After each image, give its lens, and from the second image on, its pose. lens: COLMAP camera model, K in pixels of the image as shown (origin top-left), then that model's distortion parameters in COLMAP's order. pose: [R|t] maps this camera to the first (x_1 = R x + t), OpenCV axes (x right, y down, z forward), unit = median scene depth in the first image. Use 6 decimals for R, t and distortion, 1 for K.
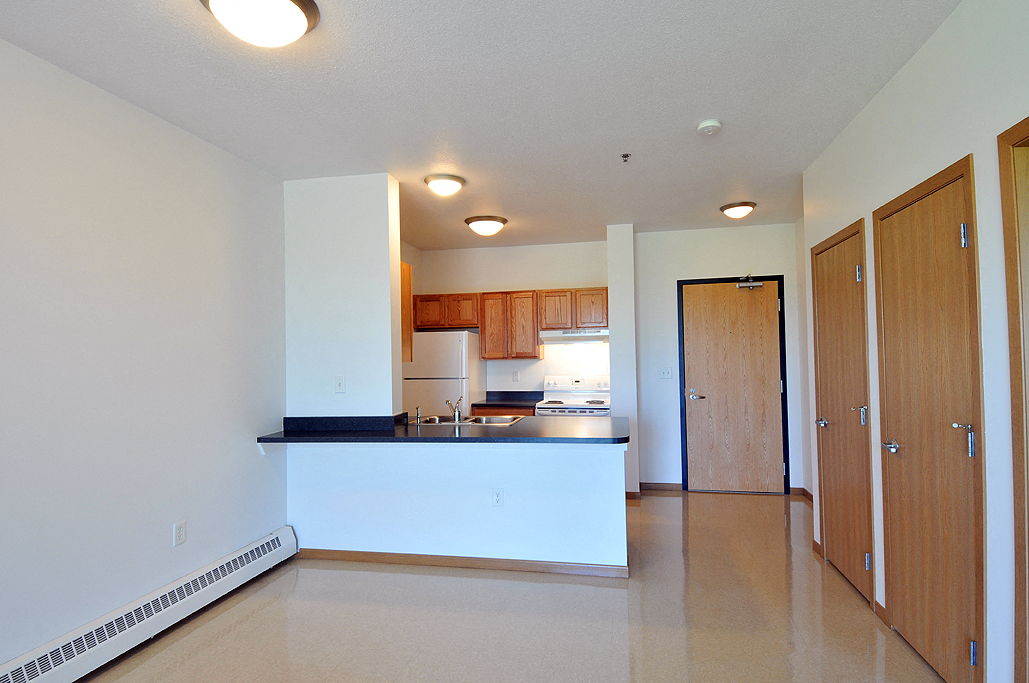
lens RADIAL K [[527.1, 0, 513.6], [0, 527.1, 348.6], [0, 0, 1]] dist [0.002887, -0.025377]
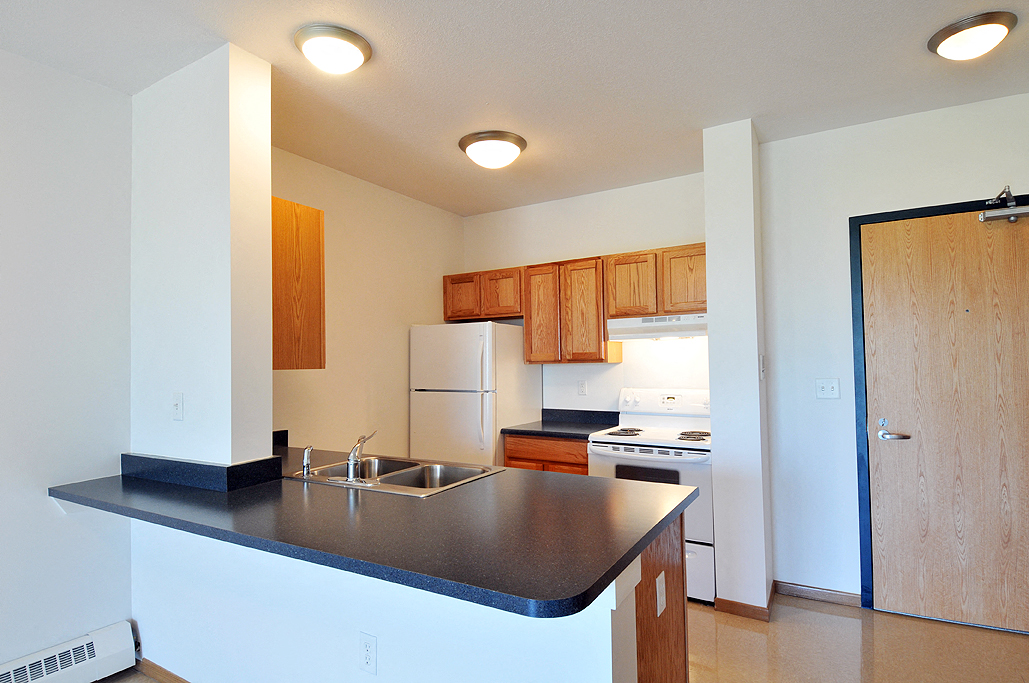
lens RADIAL K [[527.1, 0, 513.6], [0, 527.1, 348.6], [0, 0, 1]] dist [0.002887, -0.025377]
pose [[0.944864, -0.008447, -0.327353, 0.152195], [0.007250, 0.999962, -0.004875, 0.004773], [0.327381, 0.002233, 0.944890, 0.358080]]
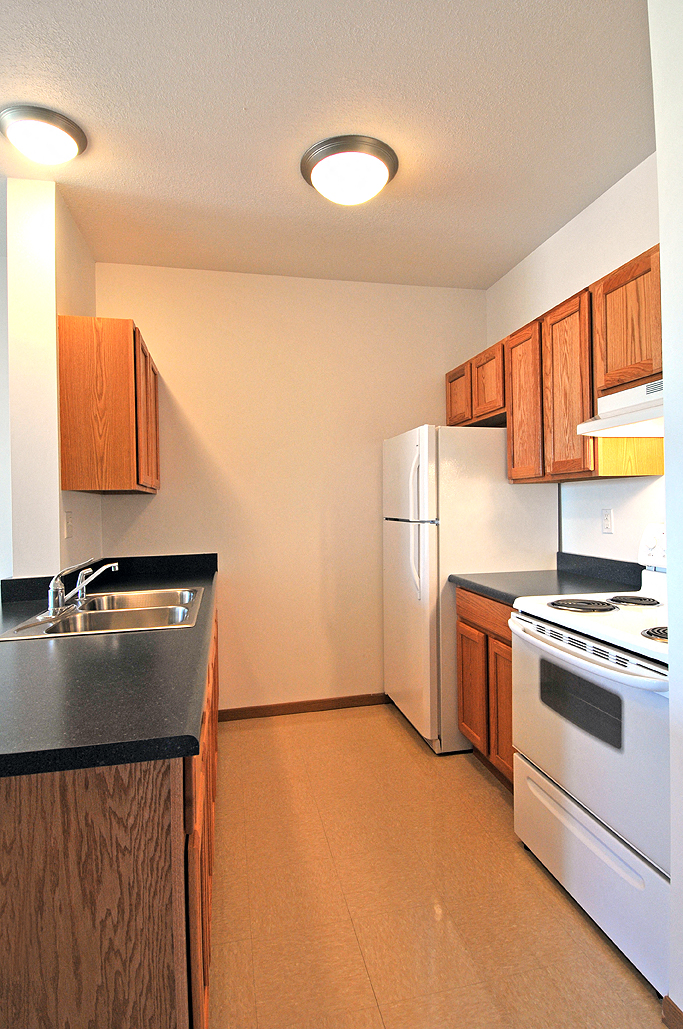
lens RADIAL K [[527.1, 0, 343.2], [0, 527.1, 511.9], [0, 0, 1]] dist [0.002887, -0.025377]
pose [[0.423592, 0.019502, -0.905643, 0.302227], [0.029712, 0.998931, 0.035408, 0.026155], [0.905366, -0.041907, 0.422560, 0.693665]]
